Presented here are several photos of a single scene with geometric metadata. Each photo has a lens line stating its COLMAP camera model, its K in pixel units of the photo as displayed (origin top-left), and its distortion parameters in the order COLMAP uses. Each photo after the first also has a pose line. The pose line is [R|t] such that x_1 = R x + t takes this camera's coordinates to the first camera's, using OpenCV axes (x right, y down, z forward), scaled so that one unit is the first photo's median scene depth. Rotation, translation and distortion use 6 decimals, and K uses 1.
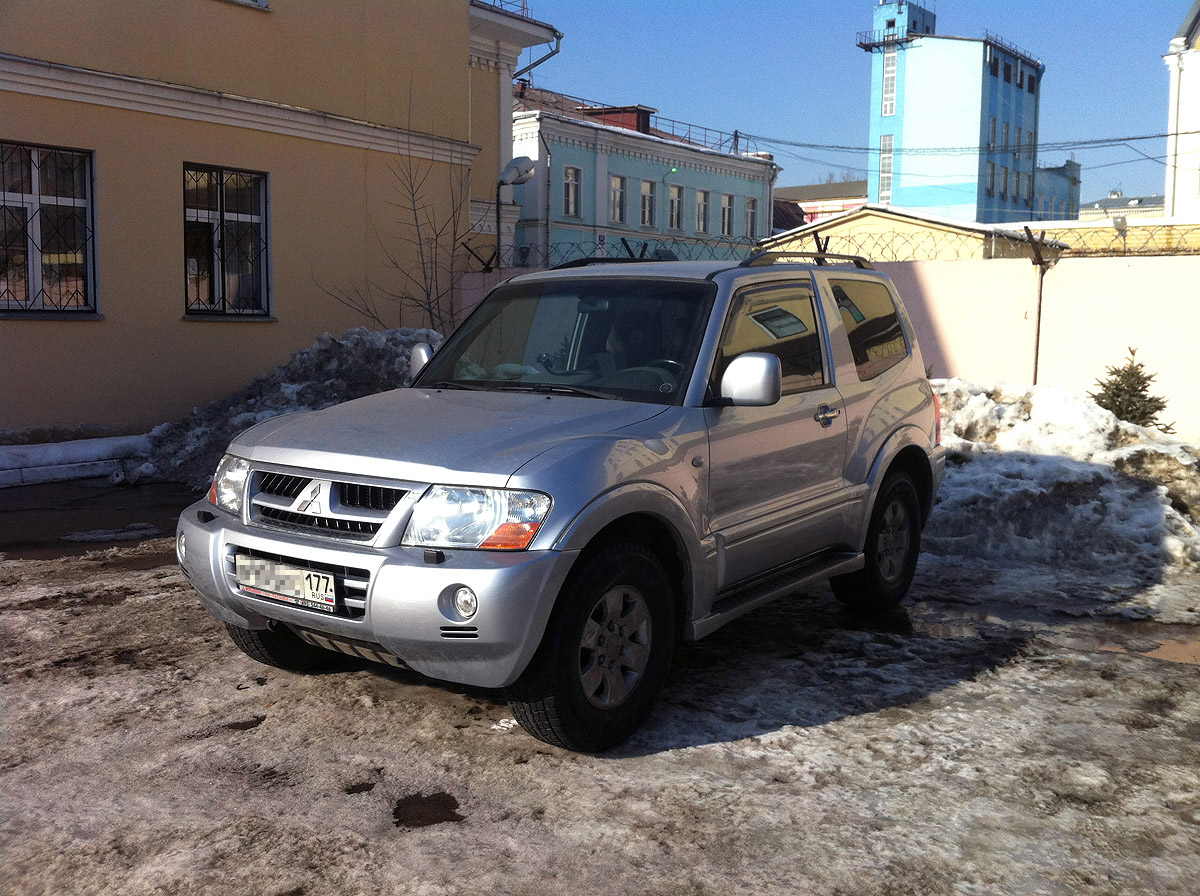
lens RADIAL K [[1108.7, 0, 599.4], [0, 1108.7, 446.4], [0, 0, 1]] dist [-0.001166, 0.000000]
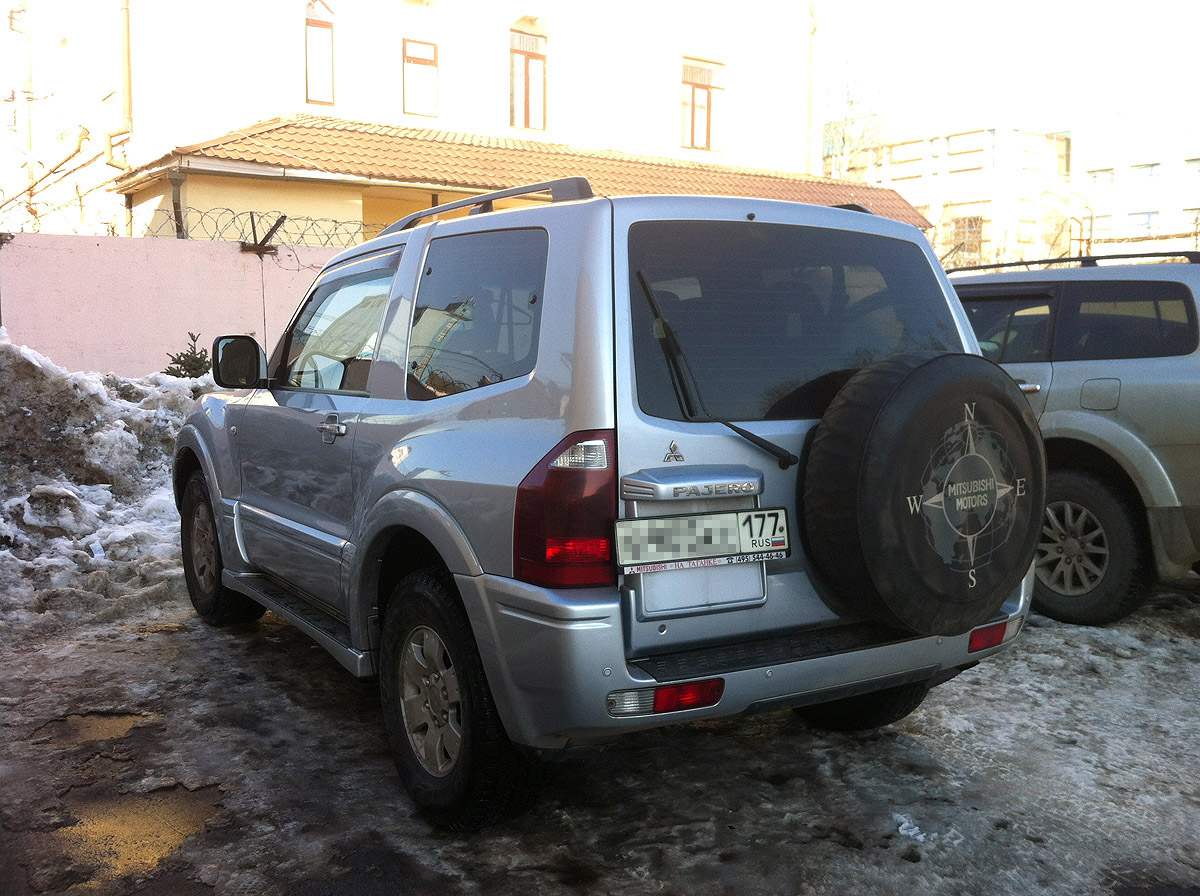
lens RADIAL K [[1108.7, 0, 599.8], [0, 1108.7, 447.1], [0, 0, 1]] dist [-0.001166, 0.000000]
pose [[0.325926, -0.105547, 0.939485, -0.997704], [0.095197, 0.992361, 0.078461, -0.122644], [-0.940590, 0.063864, 0.333484, 1.051005]]
